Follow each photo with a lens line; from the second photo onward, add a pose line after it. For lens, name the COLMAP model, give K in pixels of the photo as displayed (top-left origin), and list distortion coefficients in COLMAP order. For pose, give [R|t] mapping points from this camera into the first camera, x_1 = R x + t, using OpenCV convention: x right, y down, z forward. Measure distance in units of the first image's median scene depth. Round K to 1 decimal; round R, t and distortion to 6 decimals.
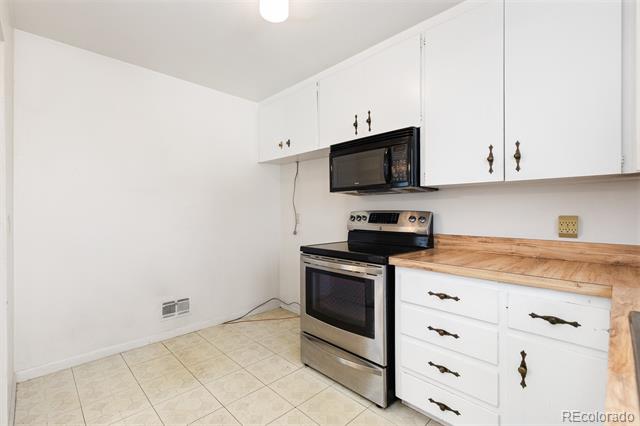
lens RADIAL K [[290.7, 0, 318.3], [0, 290.7, 214.1], [0, 0, 1]] dist [-0.006486, -0.002044]
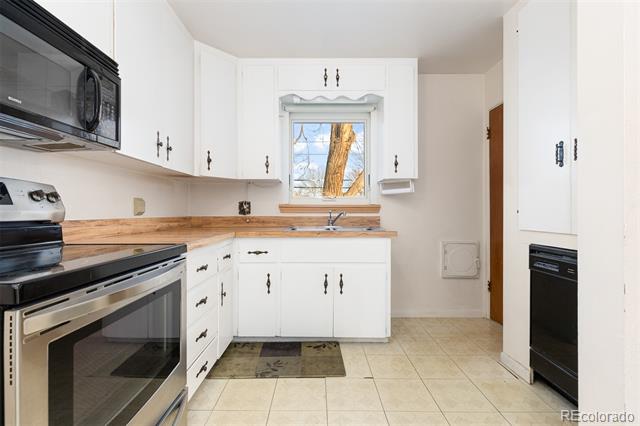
lens RADIAL K [[290.7, 0, 323.2], [0, 290.7, 215.1], [0, 0, 1]] dist [-0.006486, -0.002044]
pose [[-0.724737, -0.011521, 0.688929, -0.501786], [0.001209, 0.999837, 0.017992, 0.049039], [-0.689025, 0.013872, -0.724605, 1.143541]]
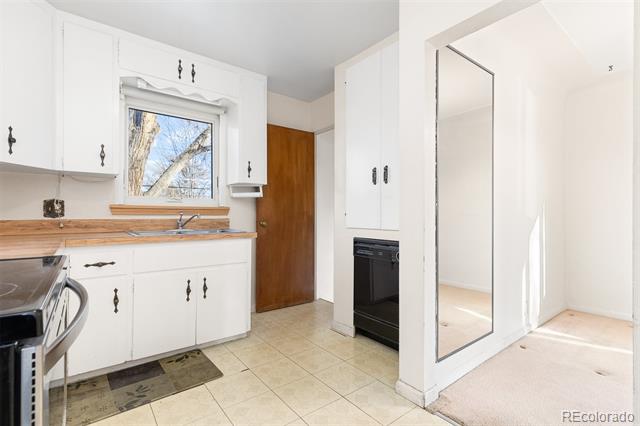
lens RADIAL K [[290.7, 0, 317.8], [0, 290.7, 218.9], [0, 0, 1]] dist [-0.006486, -0.002044]
pose [[-0.994824, -0.008966, 0.101221, -0.298900], [-0.006761, 0.999733, 0.022098, 0.047003], [-0.101393, 0.021299, -0.994618, 1.343304]]
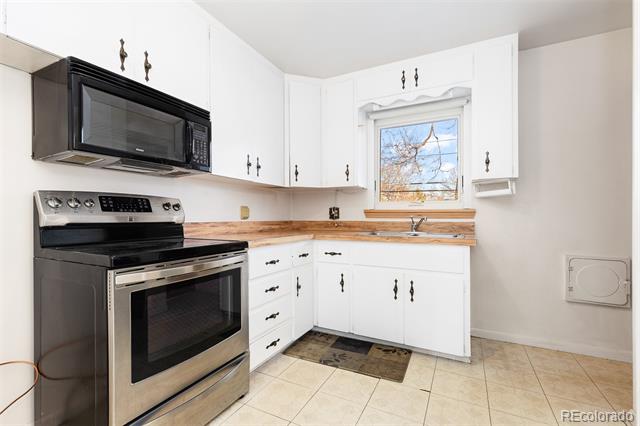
lens RADIAL K [[290.7, 0, 316.9], [0, 290.7, 222.4], [0, 0, 1]] dist [-0.006486, -0.002044]
pose [[-0.319165, -0.023060, 0.947419, -0.711052], [0.002977, 0.999675, 0.025335, 0.048502], [-0.947695, 0.010906, -0.318992, 0.955156]]
